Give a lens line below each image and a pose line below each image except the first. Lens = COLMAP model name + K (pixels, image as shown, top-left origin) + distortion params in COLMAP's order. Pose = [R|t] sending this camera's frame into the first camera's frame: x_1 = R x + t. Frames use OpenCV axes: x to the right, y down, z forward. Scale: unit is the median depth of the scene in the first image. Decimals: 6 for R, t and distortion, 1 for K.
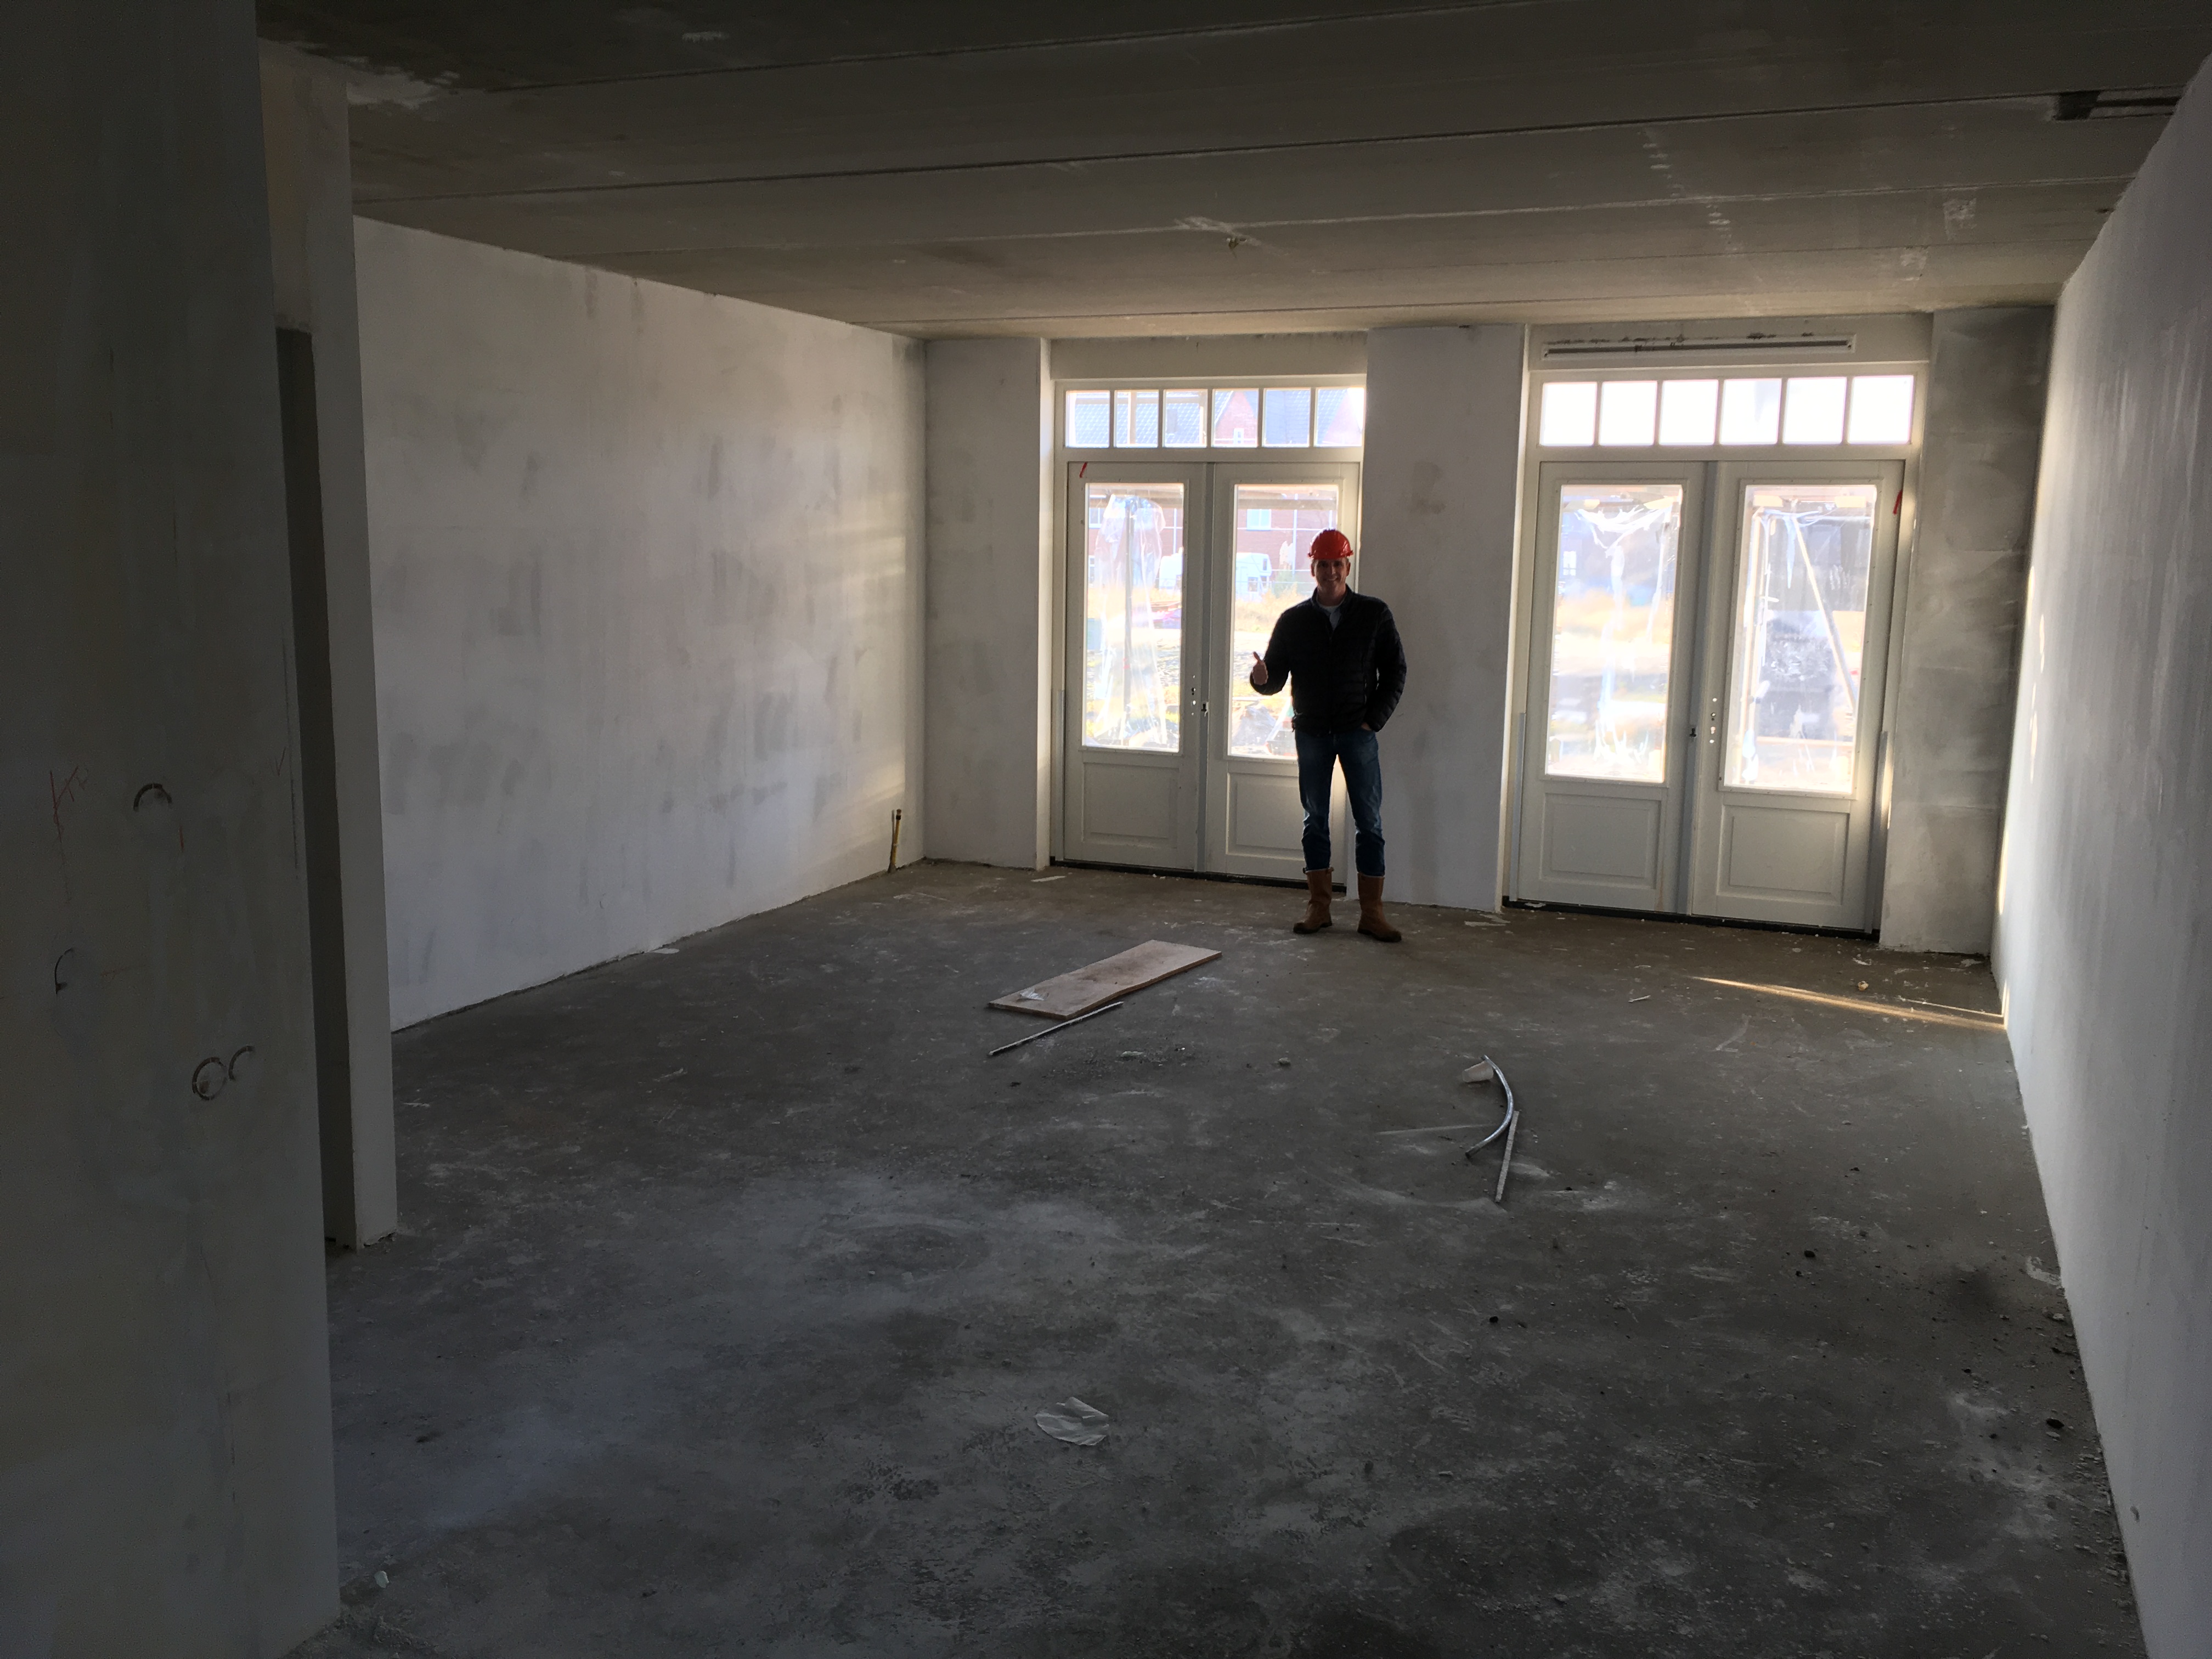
lens RADIAL K [[1865.5, 0, 1109.8], [0, 1865.5, 830.2], [0, 0, 1]] dist [0.076803, -0.098281]
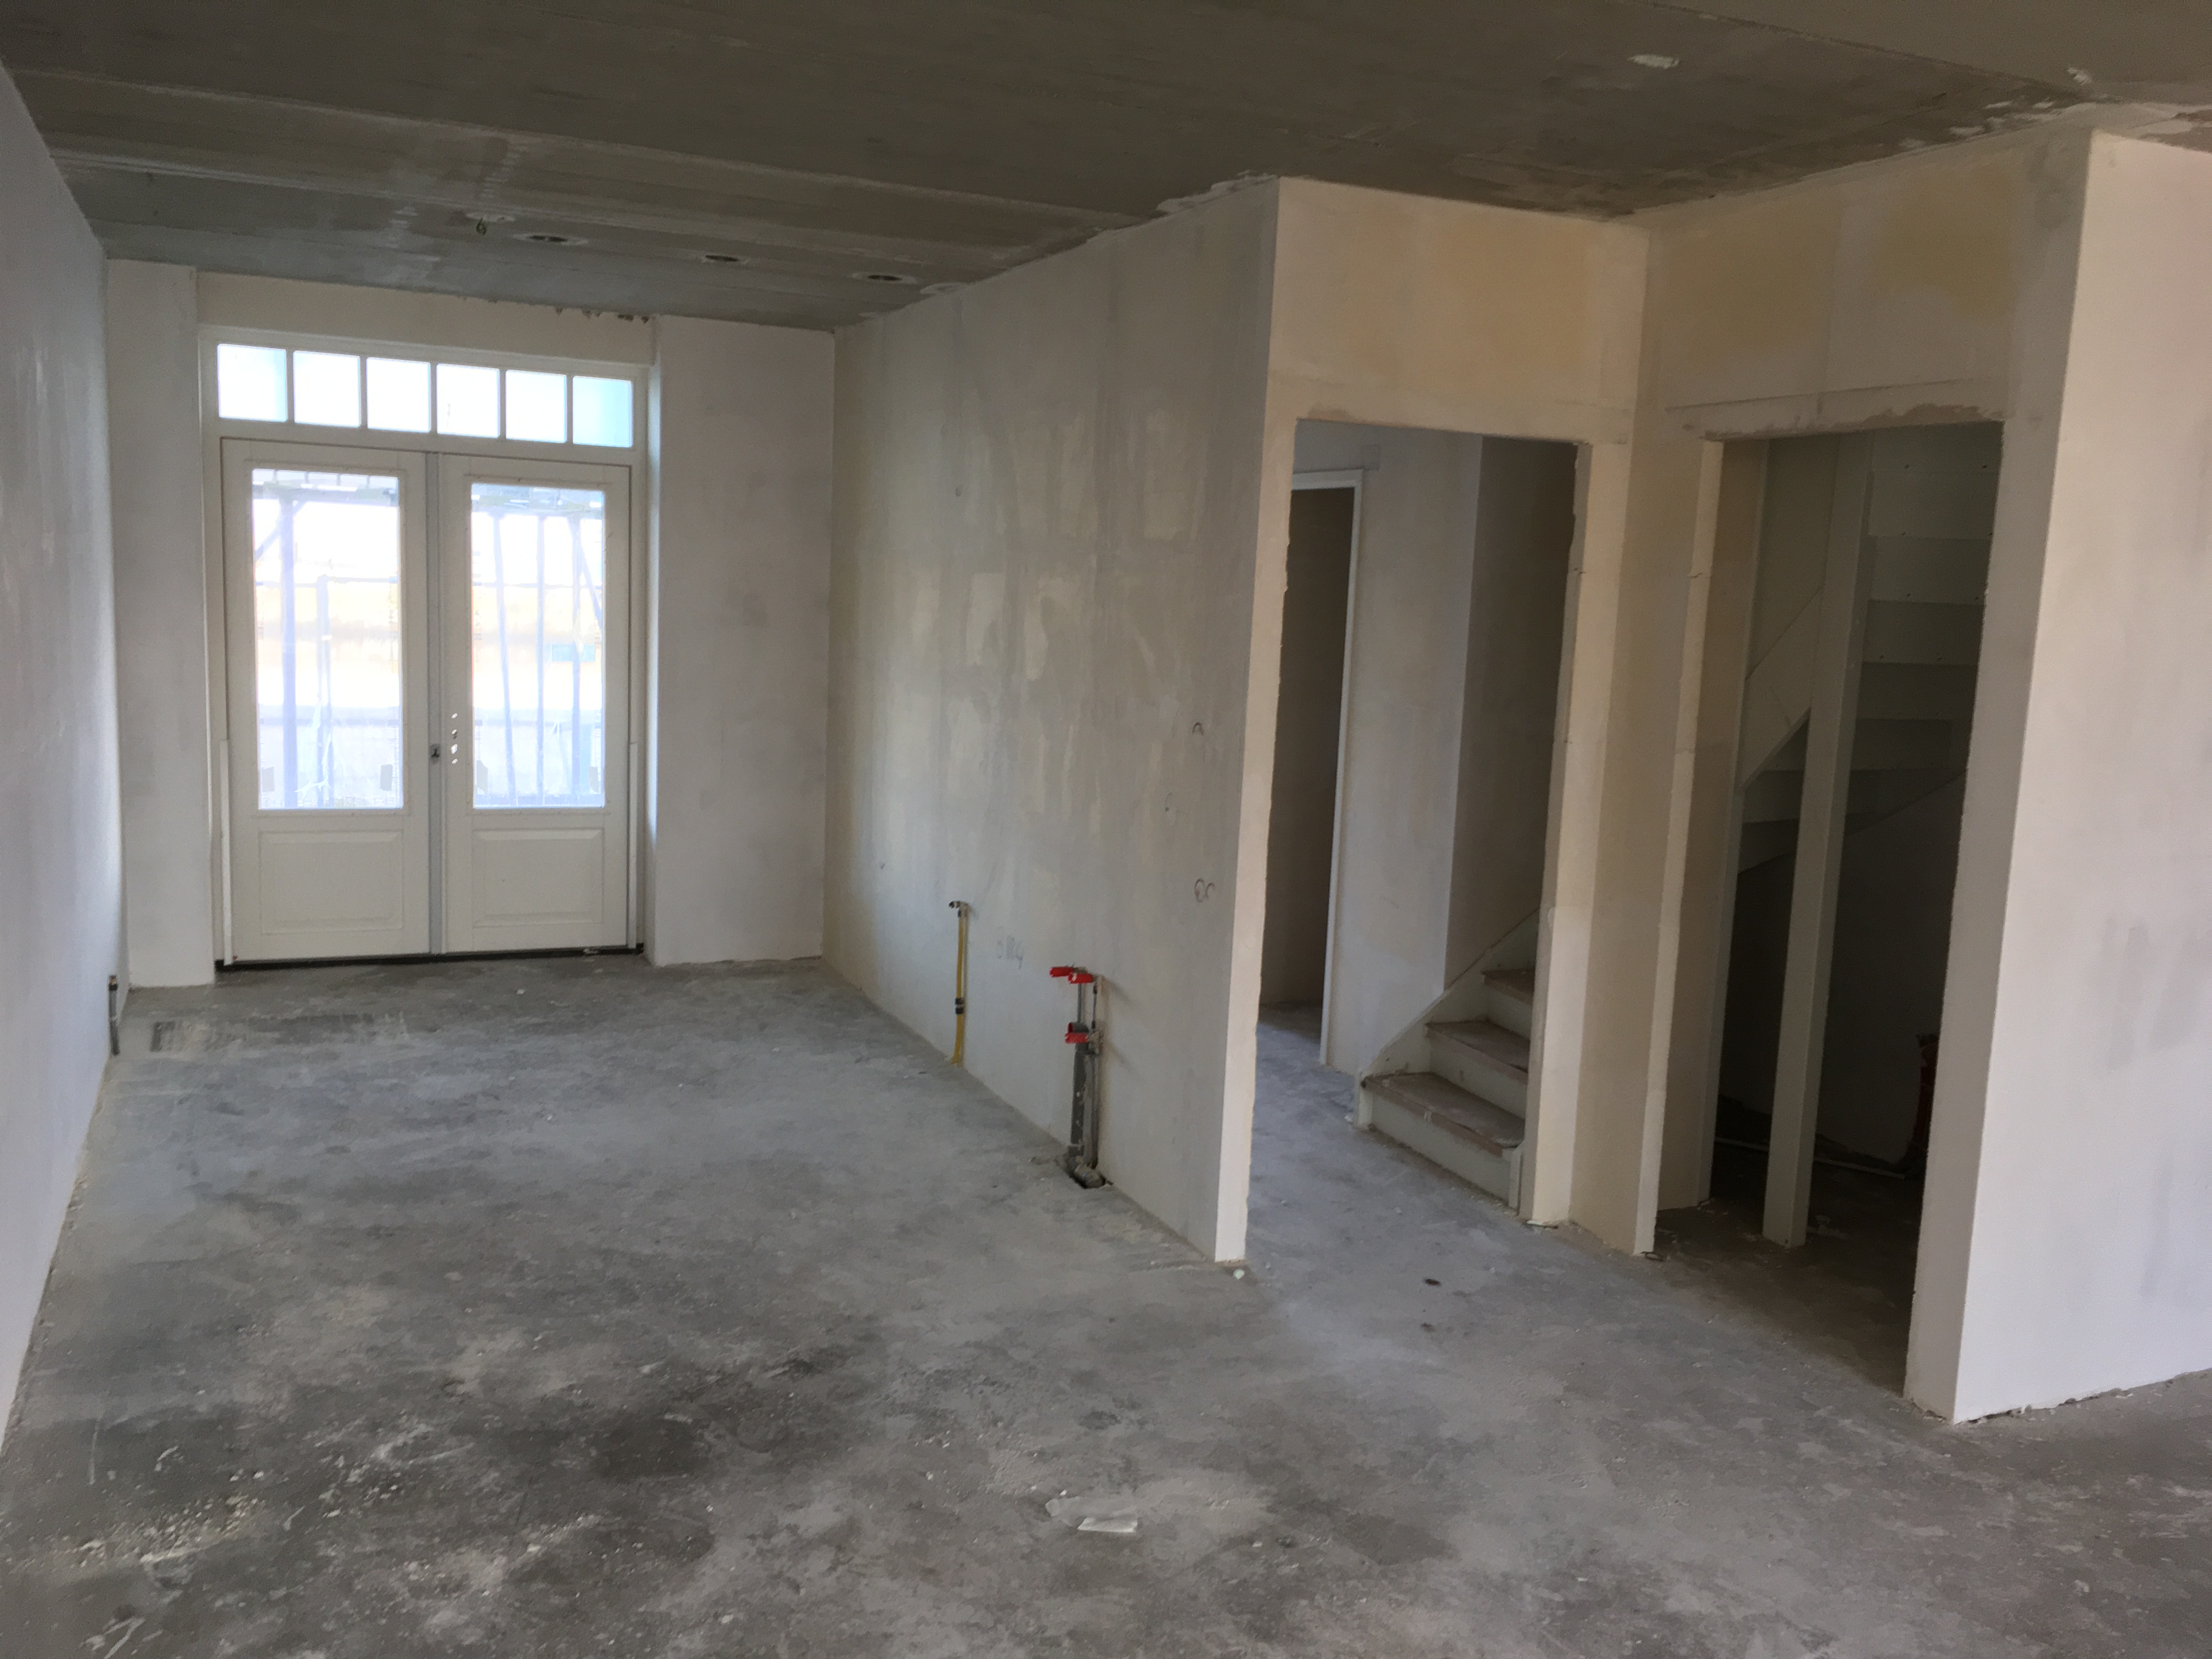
lens RADIAL K [[1865.5, 0, 1109.8], [0, 1865.5, 830.2], [0, 0, 1]] dist [0.076803, -0.098281]
pose [[-0.687459, 0.050920, -0.724436, 0.679167], [-0.169561, 0.958713, 0.228293, -0.245505], [0.706151, 0.279778, -0.650442, 1.605074]]
